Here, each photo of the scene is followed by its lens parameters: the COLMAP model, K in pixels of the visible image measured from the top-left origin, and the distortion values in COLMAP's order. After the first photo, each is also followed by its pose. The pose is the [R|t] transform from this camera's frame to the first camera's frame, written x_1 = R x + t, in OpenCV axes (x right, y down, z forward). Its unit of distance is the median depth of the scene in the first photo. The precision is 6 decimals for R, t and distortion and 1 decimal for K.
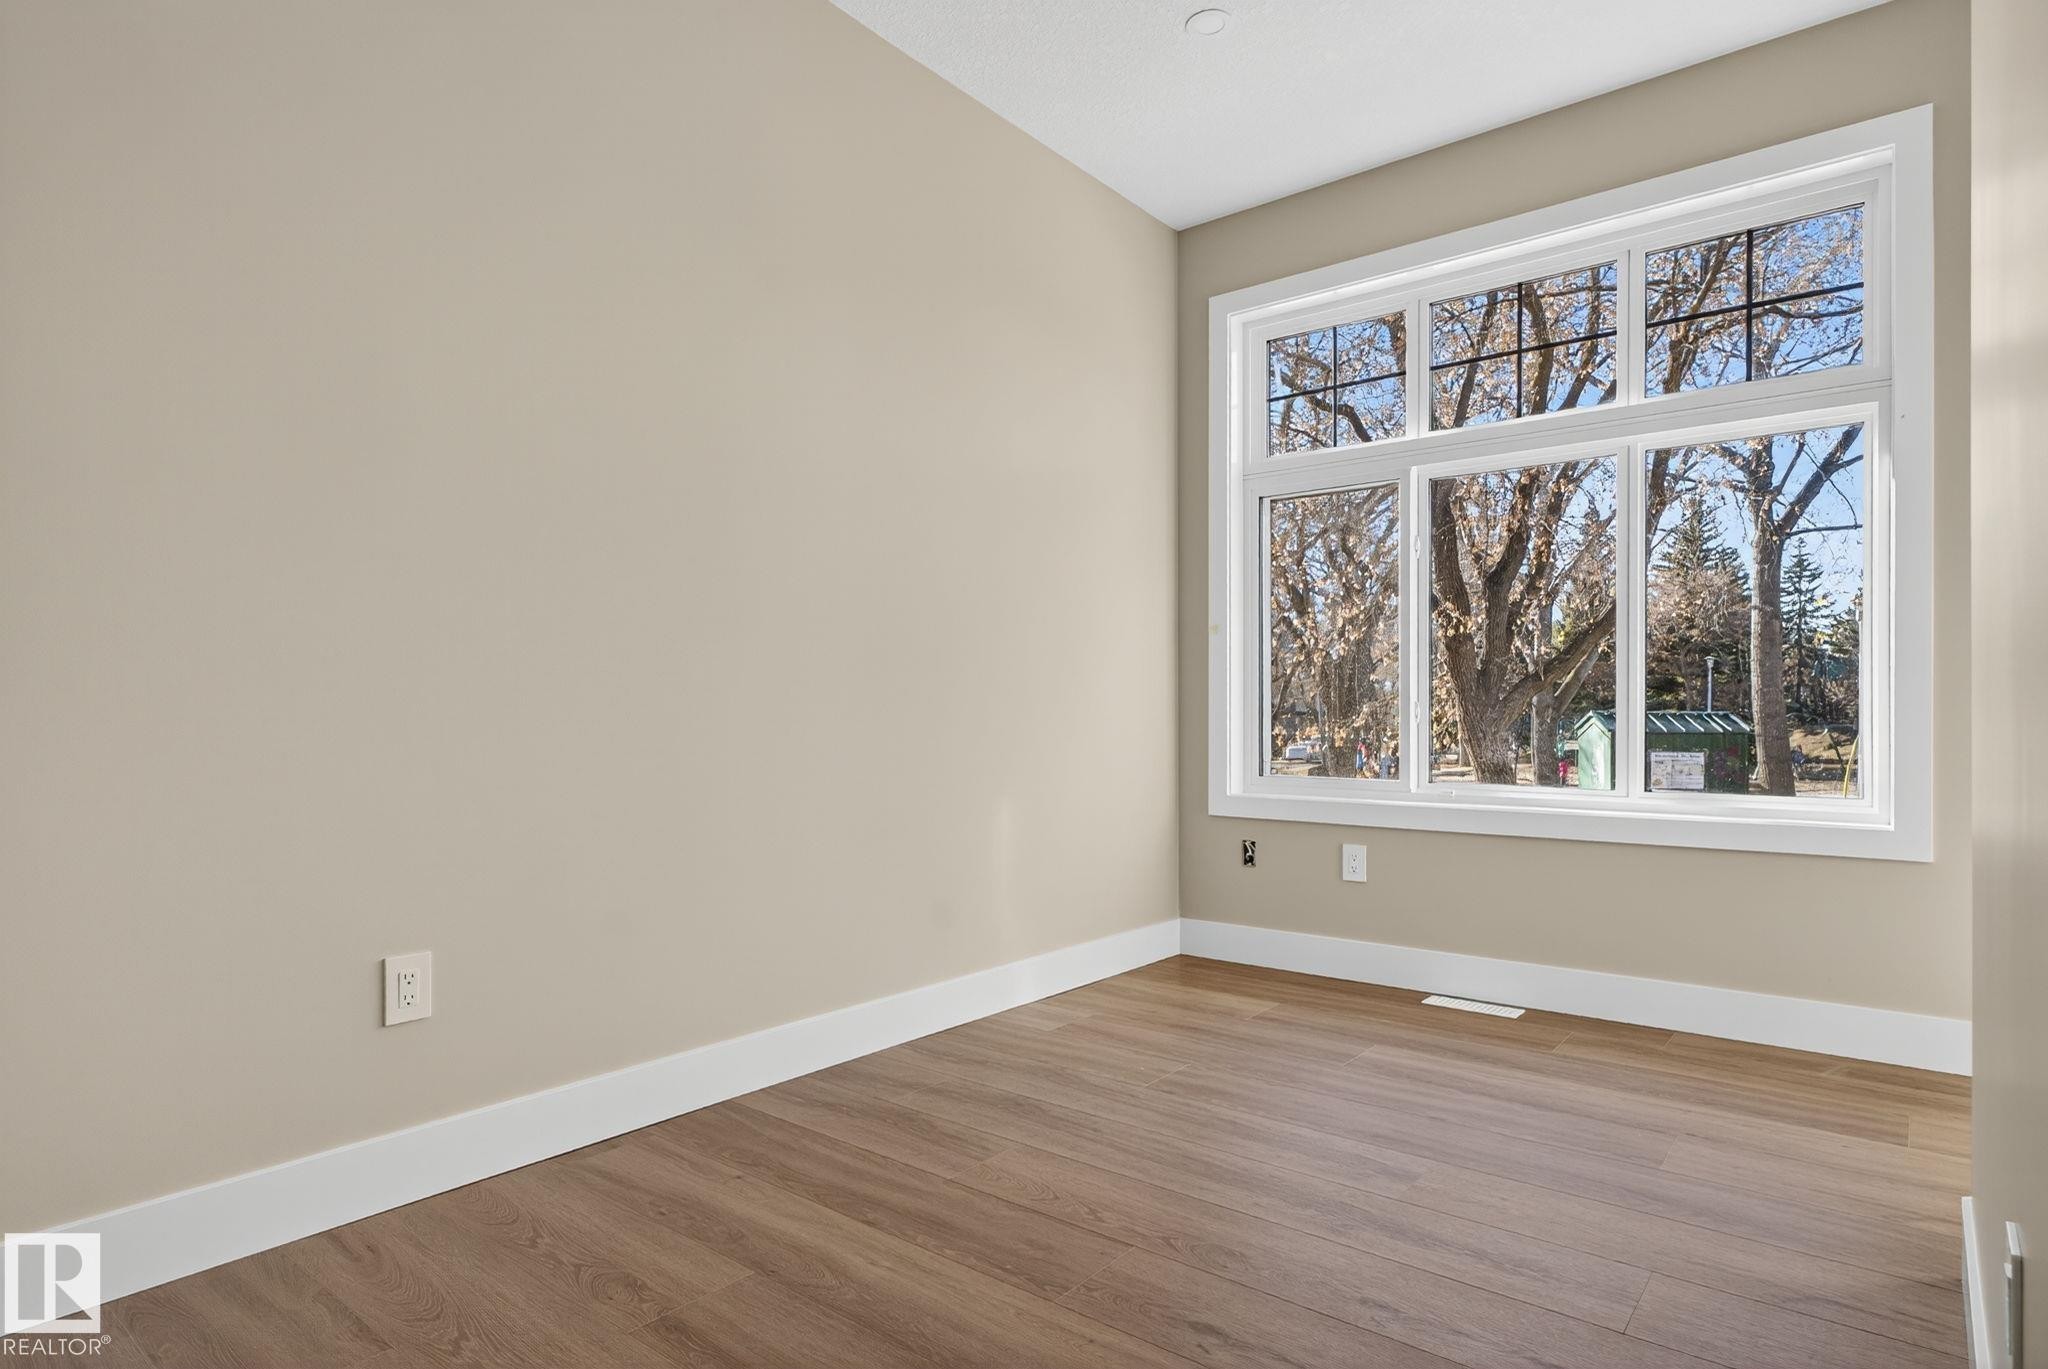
lens RADIAL K [[1098.5, 0, 994.6], [0, 1098.5, 731.6], [0, 0, 1]] dist [0.004050, 0.000894]
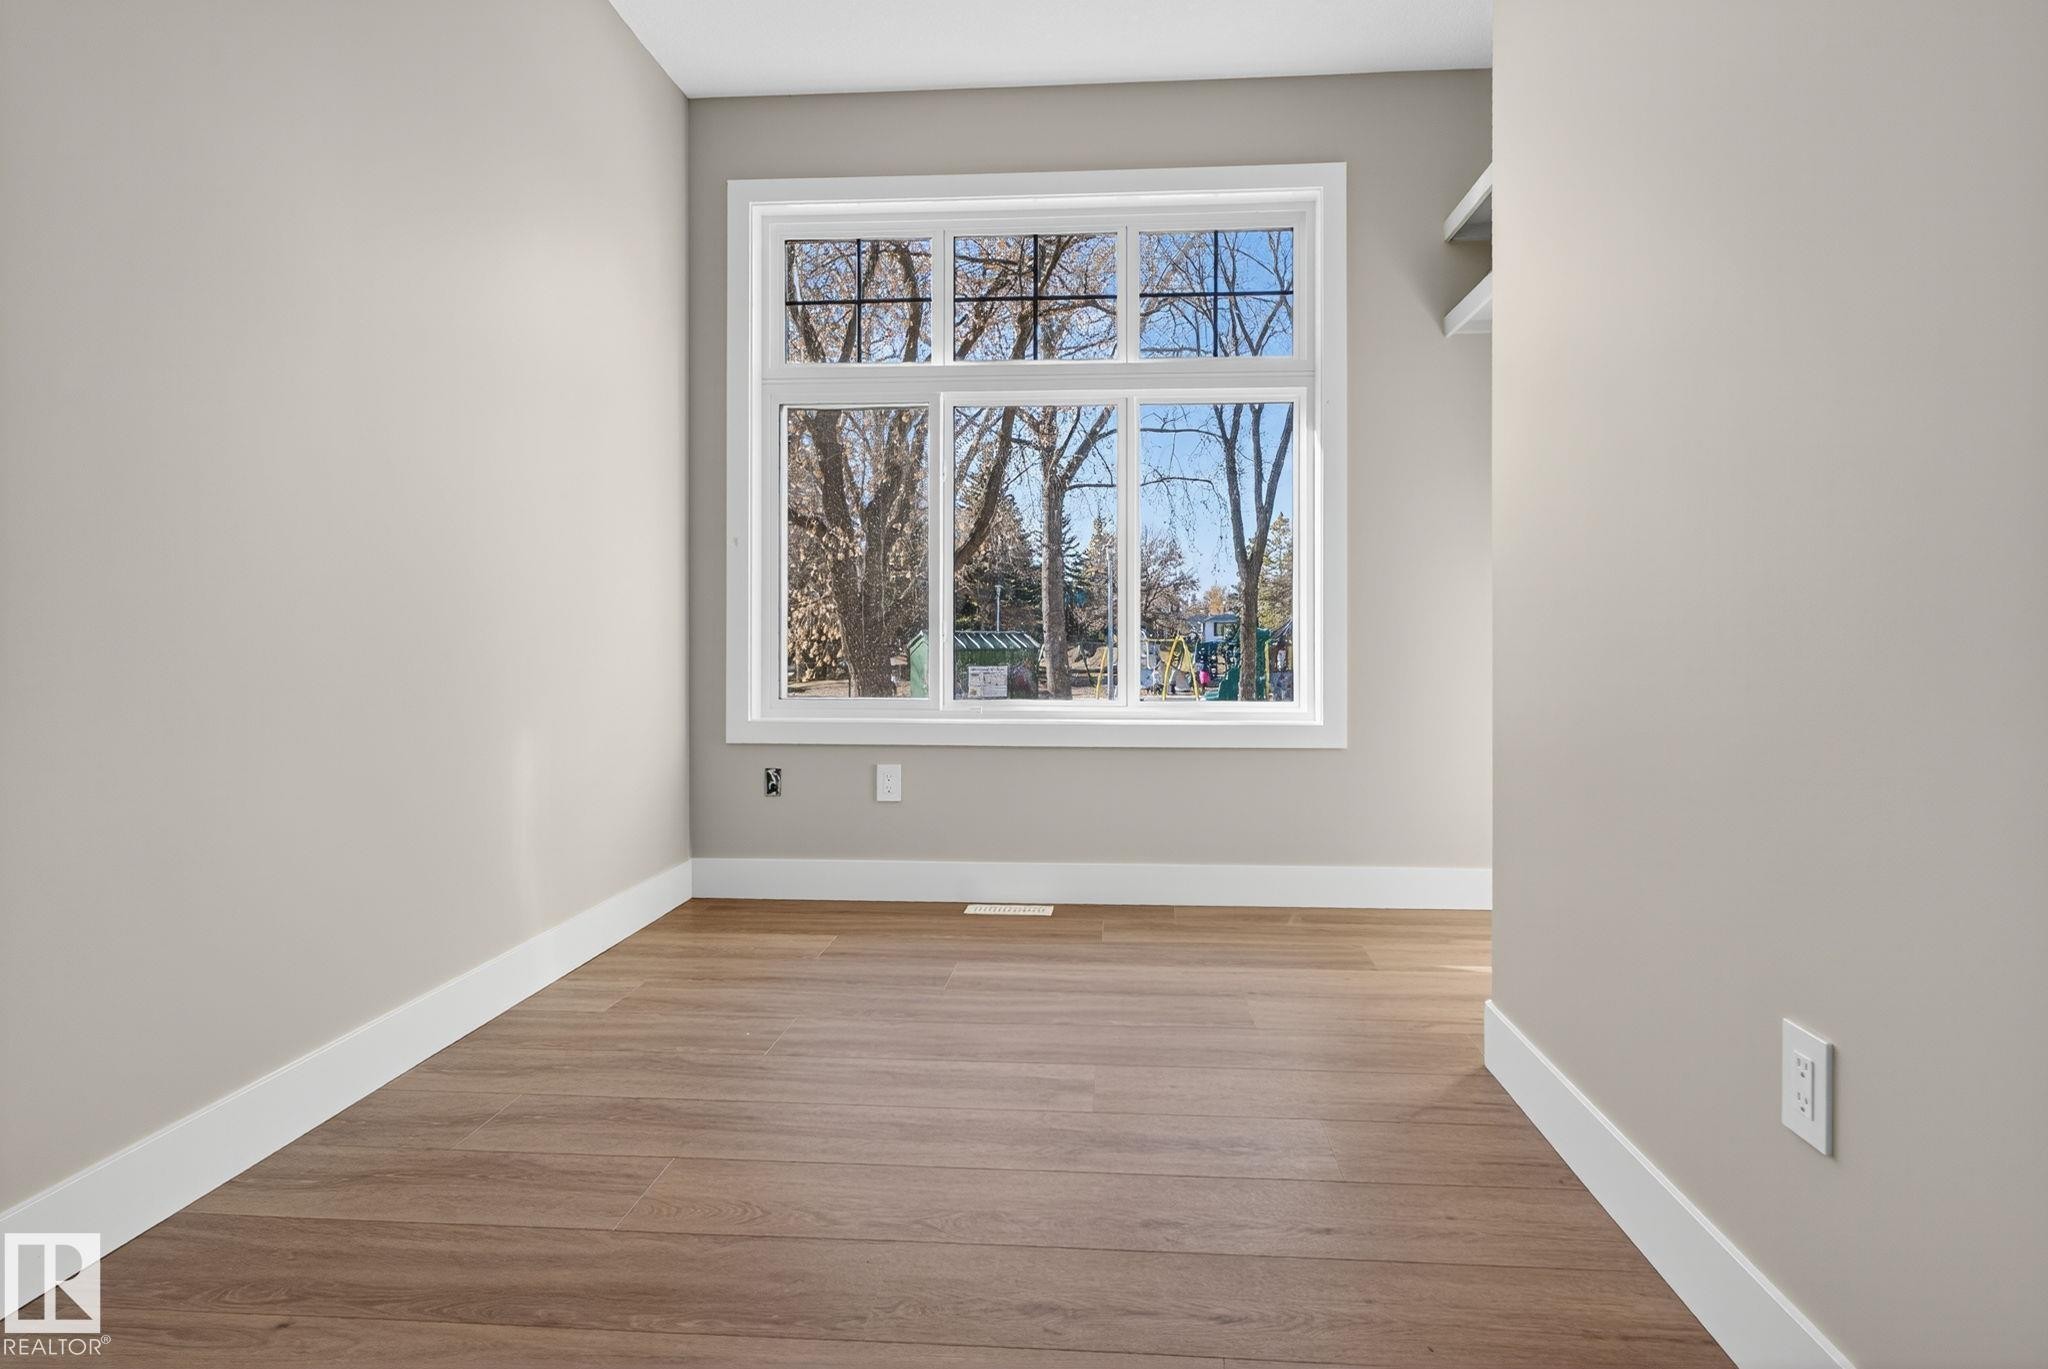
lens RADIAL K [[1098.1, 0, 1035.6], [0, 1098.1, 660.2], [0, 0, 1]] dist [-0.014077, 0.014697]
pose [[0.817281, -0.013900, 0.576071, -0.148421], [0.009043, 0.999895, 0.011298, -0.002222], [-0.576168, -0.004025, 0.817321, 0.119922]]
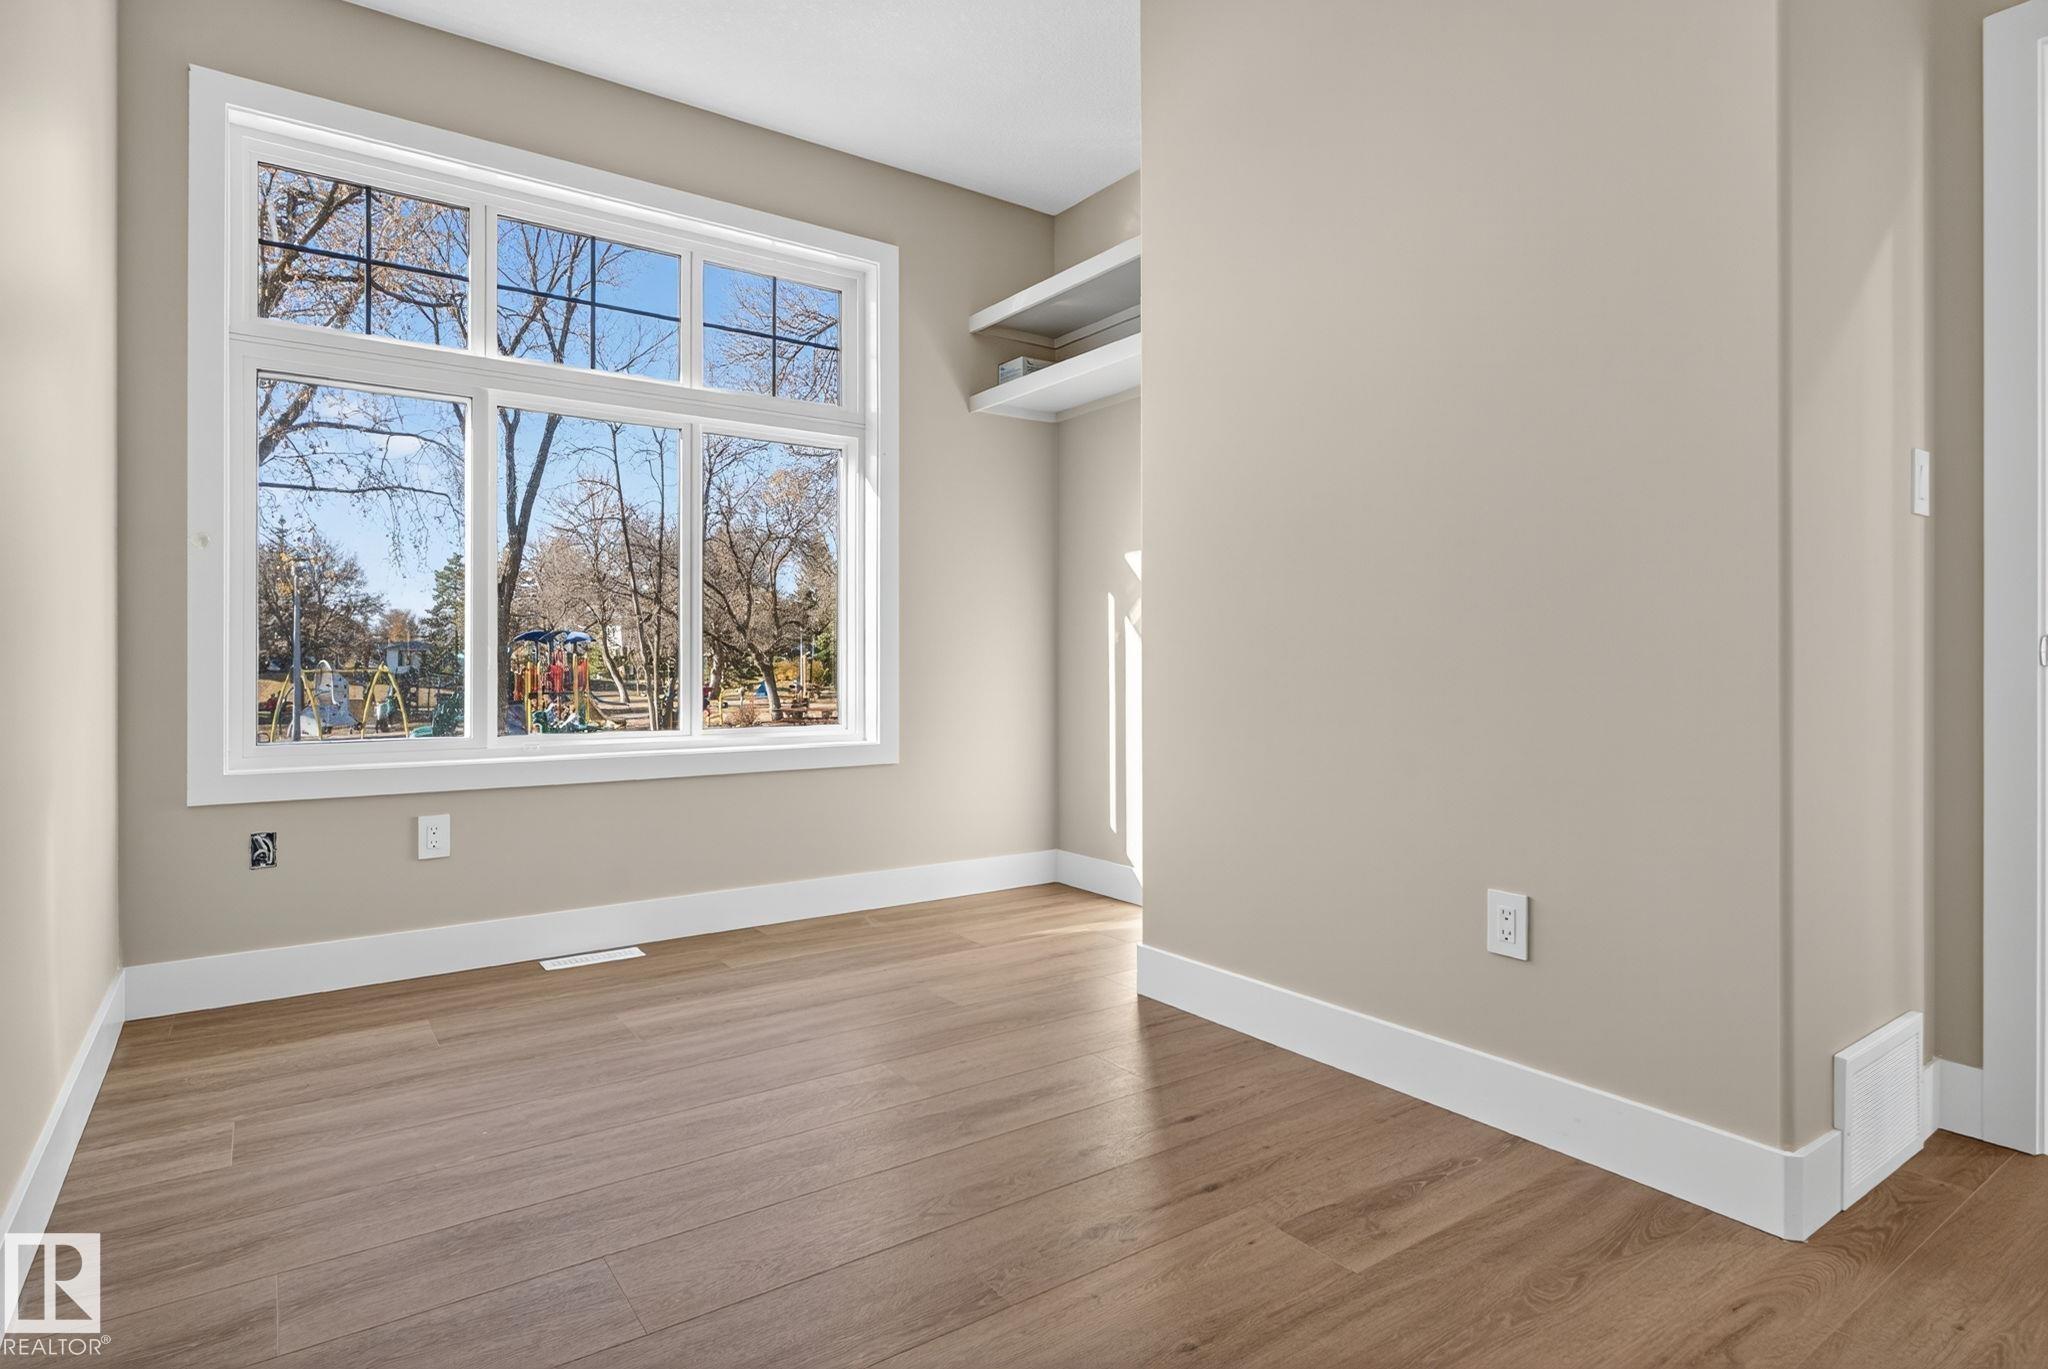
lens RADIAL K [[1076.2, 0, 1032.2], [0, 1076.2, 685.9], [0, 0, 1]] dist [0.000773, 0.000093]
pose [[0.259253, -0.020021, 0.965602, -0.388612], [0.014306, 0.999755, 0.016888, -0.005391], [-0.965703, 0.009436, 0.259476, 0.364658]]
